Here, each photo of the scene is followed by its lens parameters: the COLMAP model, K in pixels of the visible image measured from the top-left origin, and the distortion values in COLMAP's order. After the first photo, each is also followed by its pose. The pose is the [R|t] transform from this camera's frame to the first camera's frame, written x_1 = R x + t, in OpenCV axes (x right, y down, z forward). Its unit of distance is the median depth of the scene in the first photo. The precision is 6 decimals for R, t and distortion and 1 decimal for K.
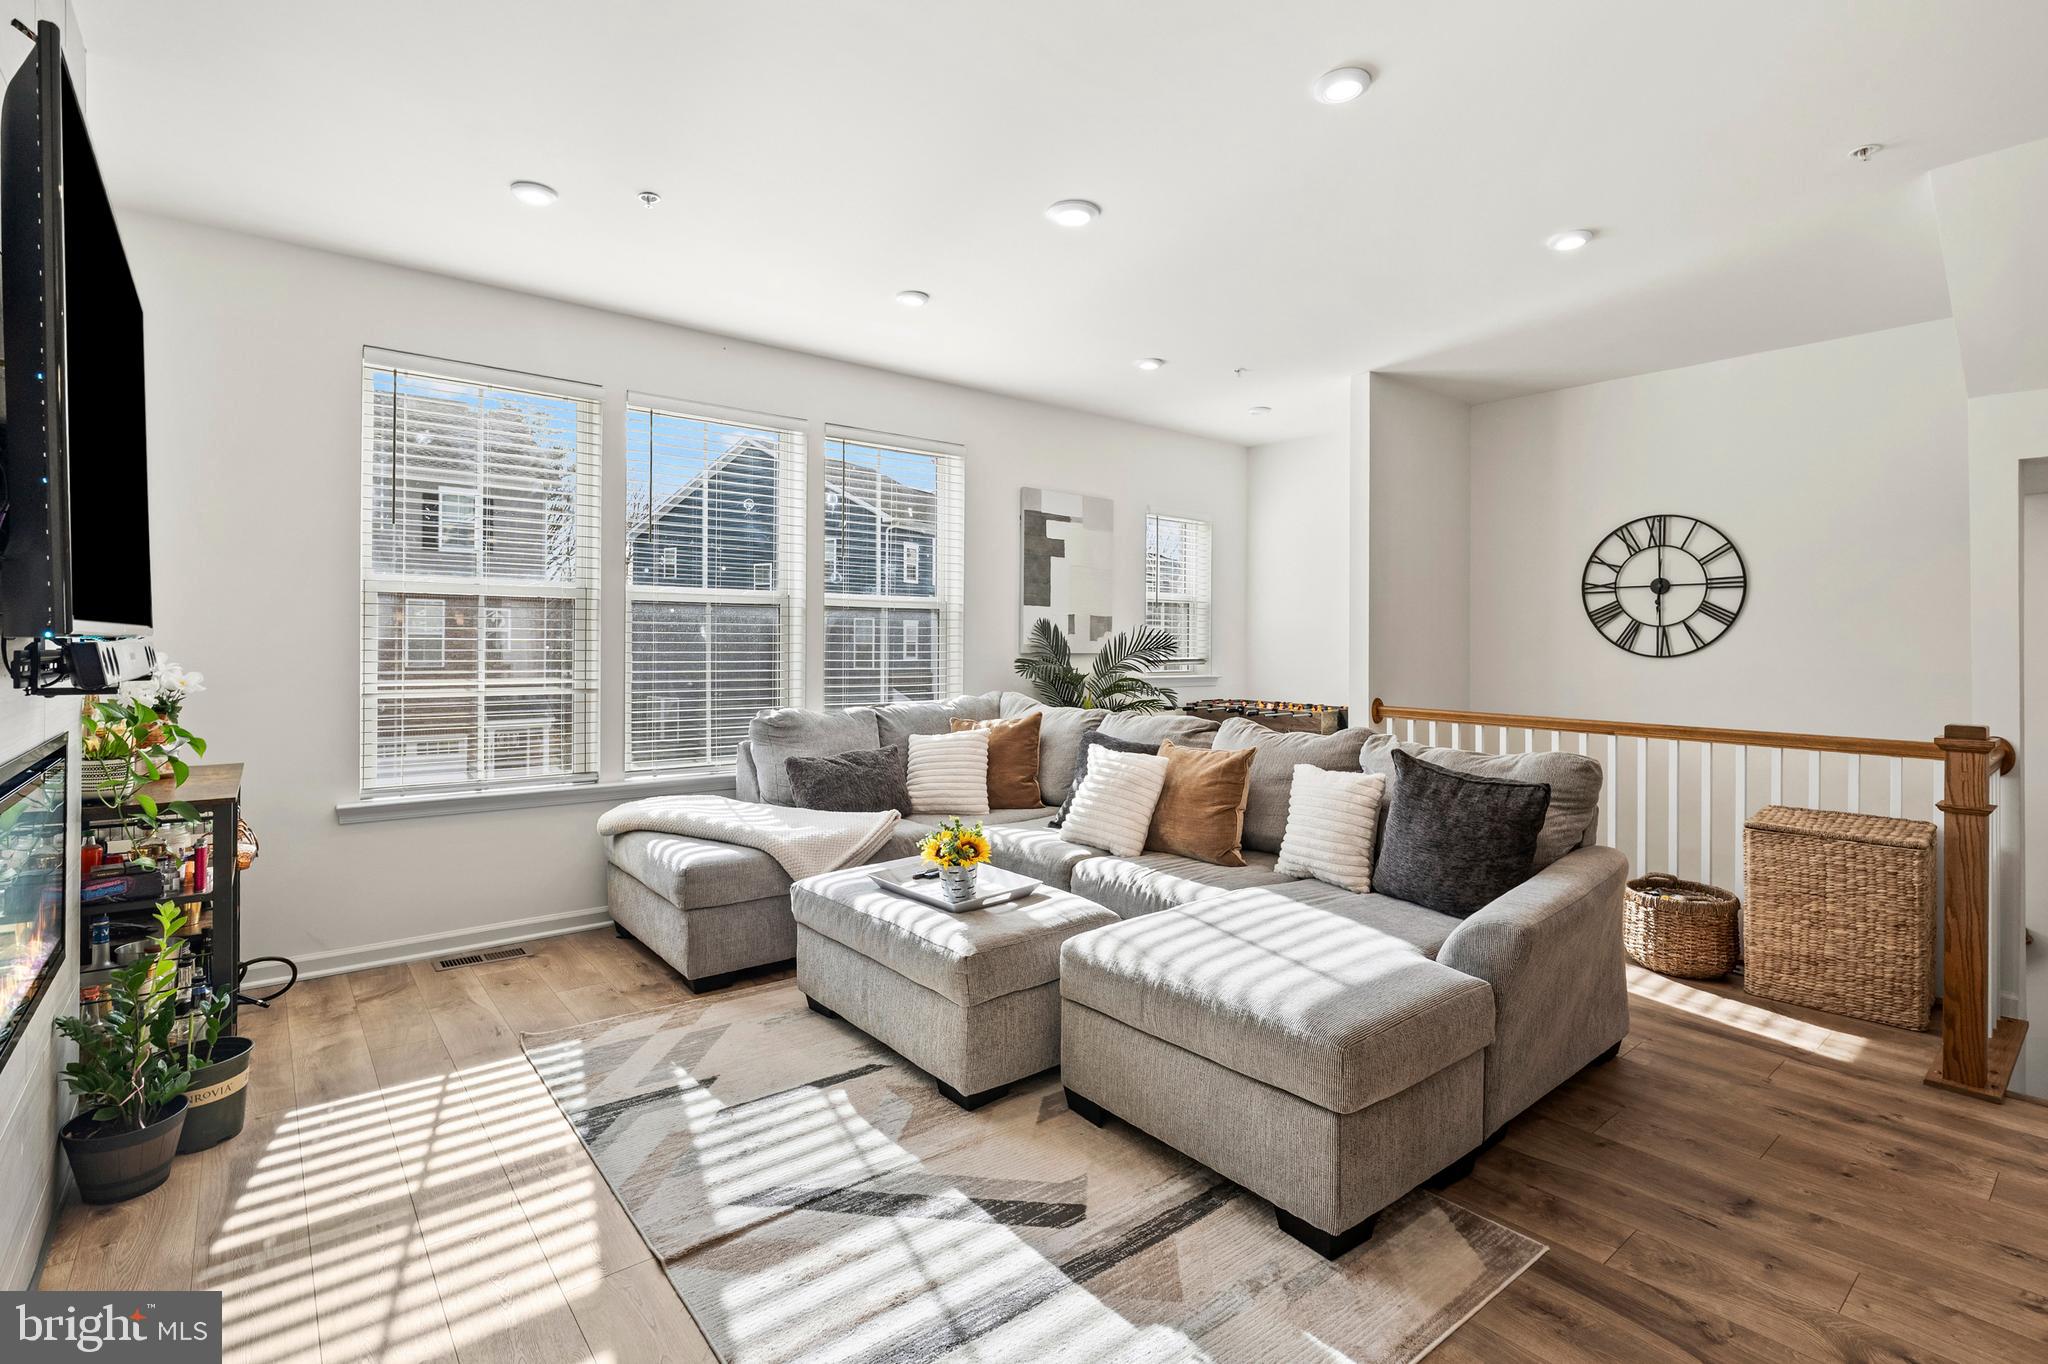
lens RADIAL K [[939.9, 0, 1027.3], [0, 939.9, 671.3], [0, 0, 1]] dist [-0.005182, 0.001090]
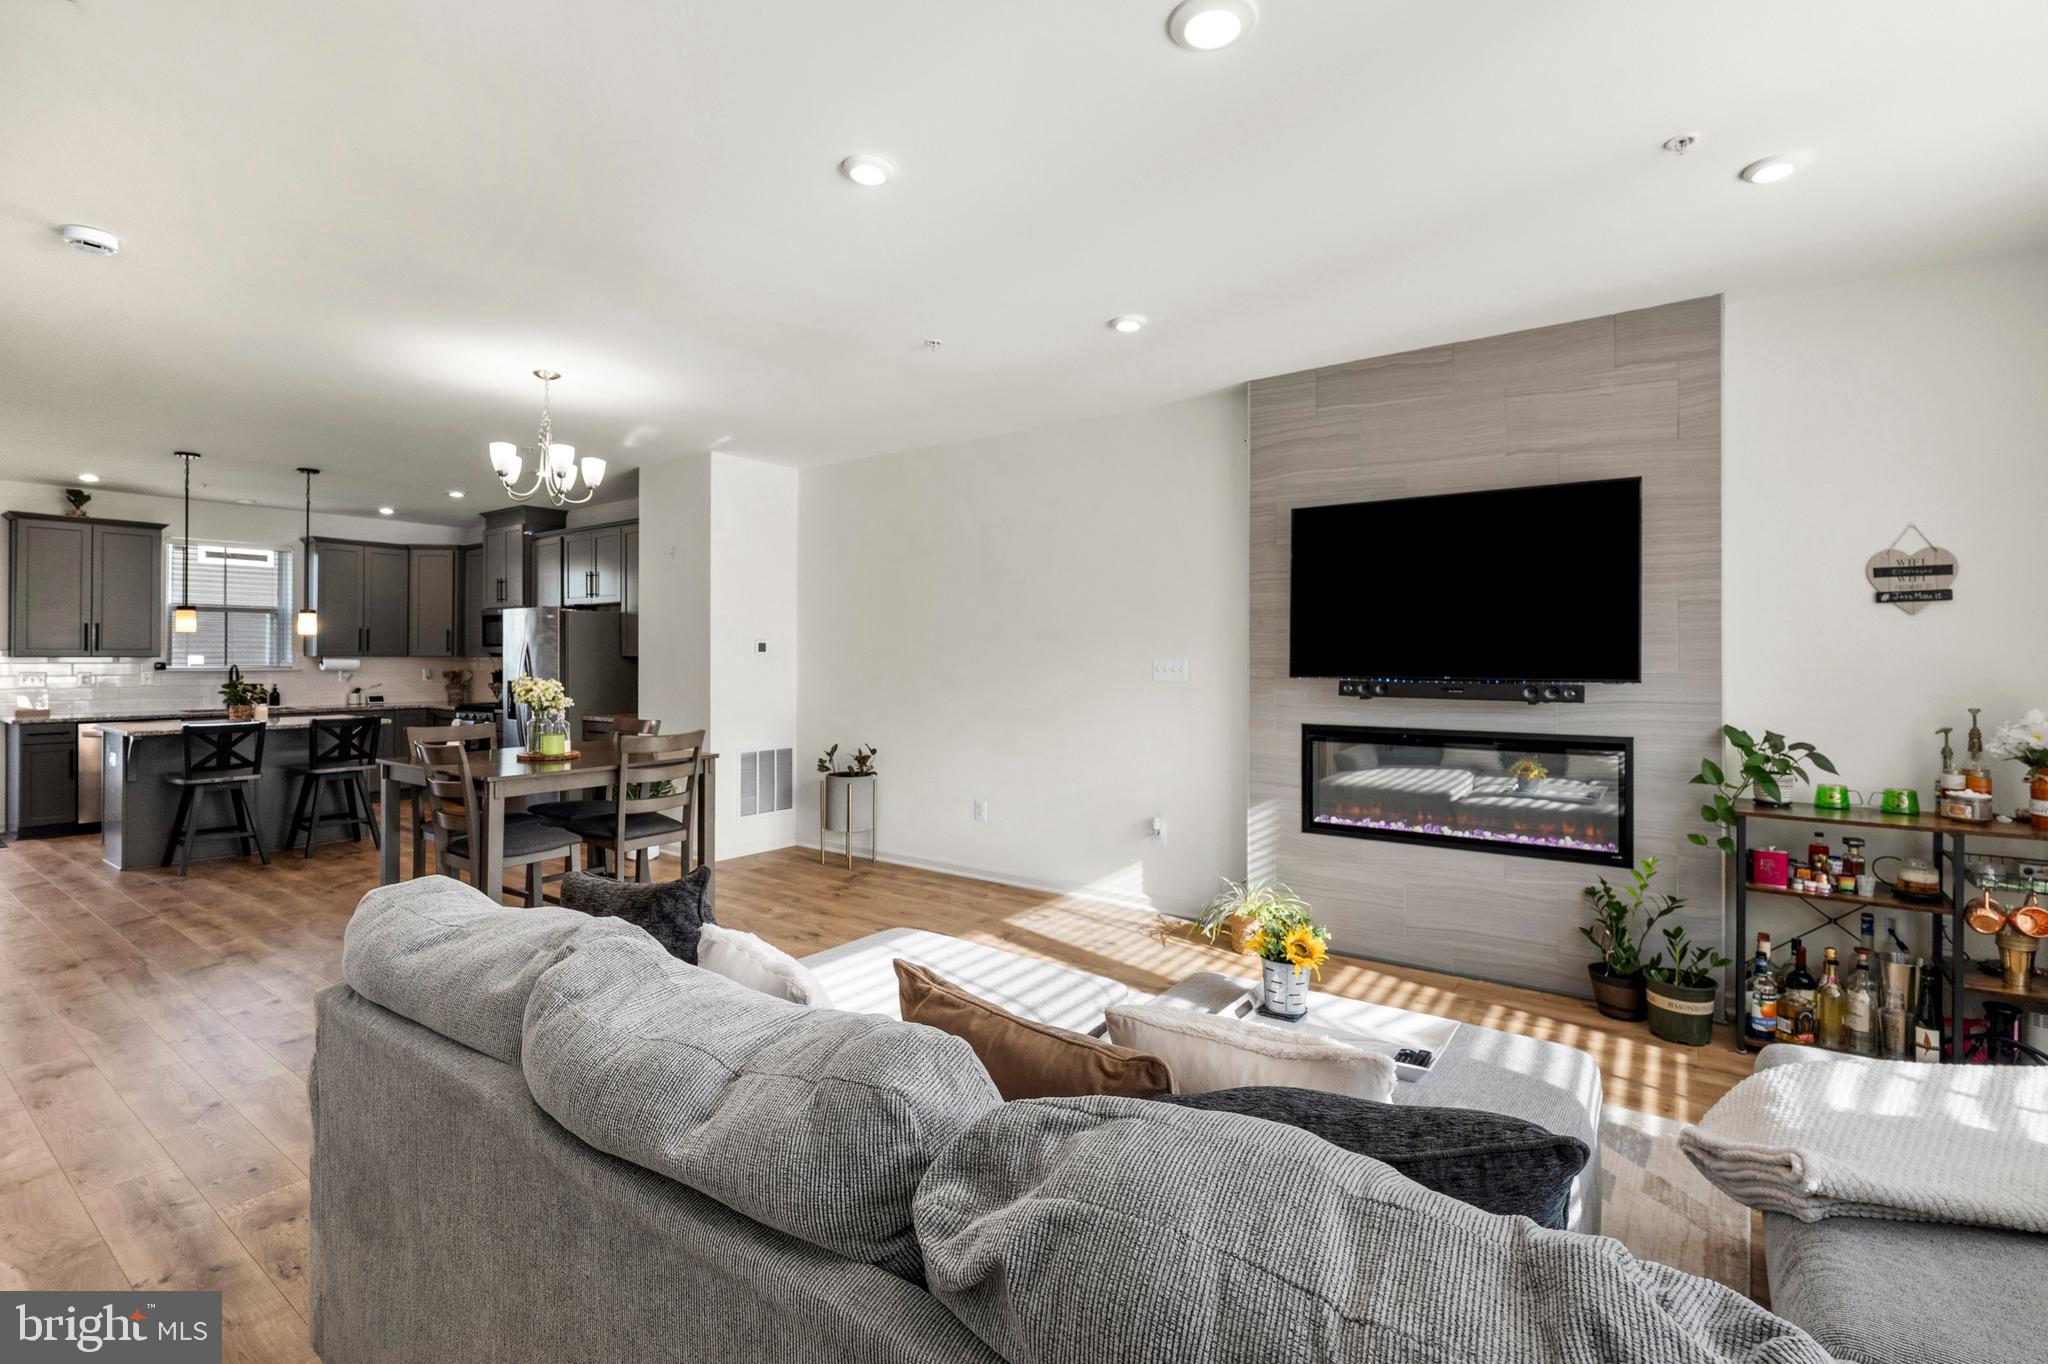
lens RADIAL K [[939.9, 0, 1041.2], [0, 939.9, 651.9], [0, 0, 1]] dist [-0.005182, 0.001090]
pose [[-0.969196, -0.007283, -0.246183, 0.166202], [-0.014812, 0.999477, 0.028746, -0.044253], [0.245845, 0.031507, -0.968797, 0.899220]]
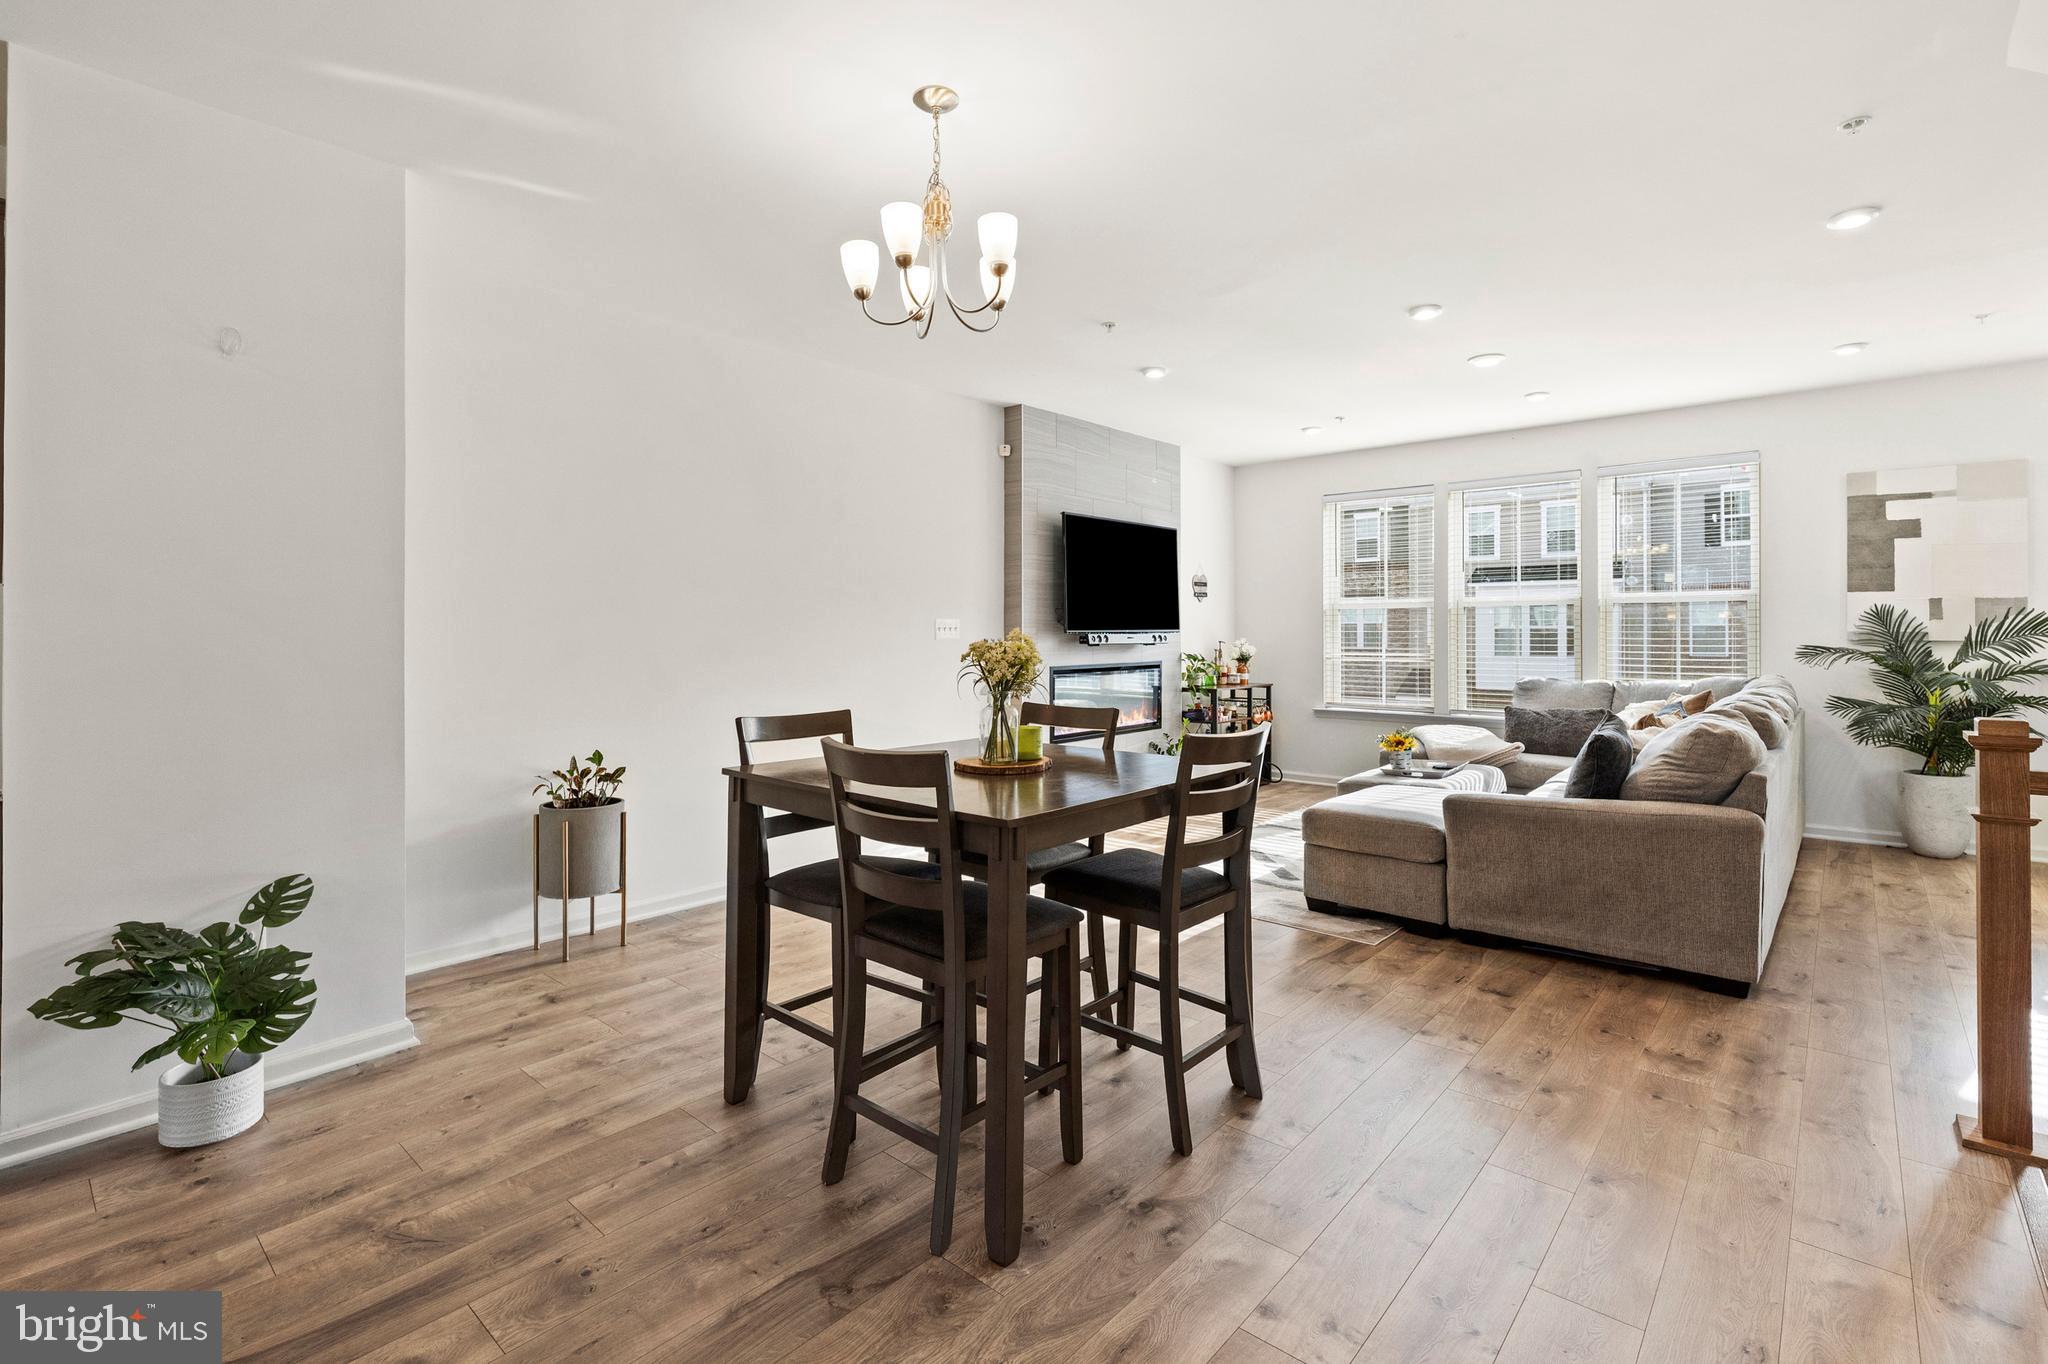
lens RADIAL K [[939.9, 0, 1020.4], [0, 939.9, 632.6], [0, 0, 1]] dist [-0.005182, 0.001090]
pose [[0.156811, -0.005733, -0.987612, 0.829590], [-0.029911, 0.999497, -0.010551, 0.008294], [0.987176, 0.031195, 0.156560, -0.011214]]
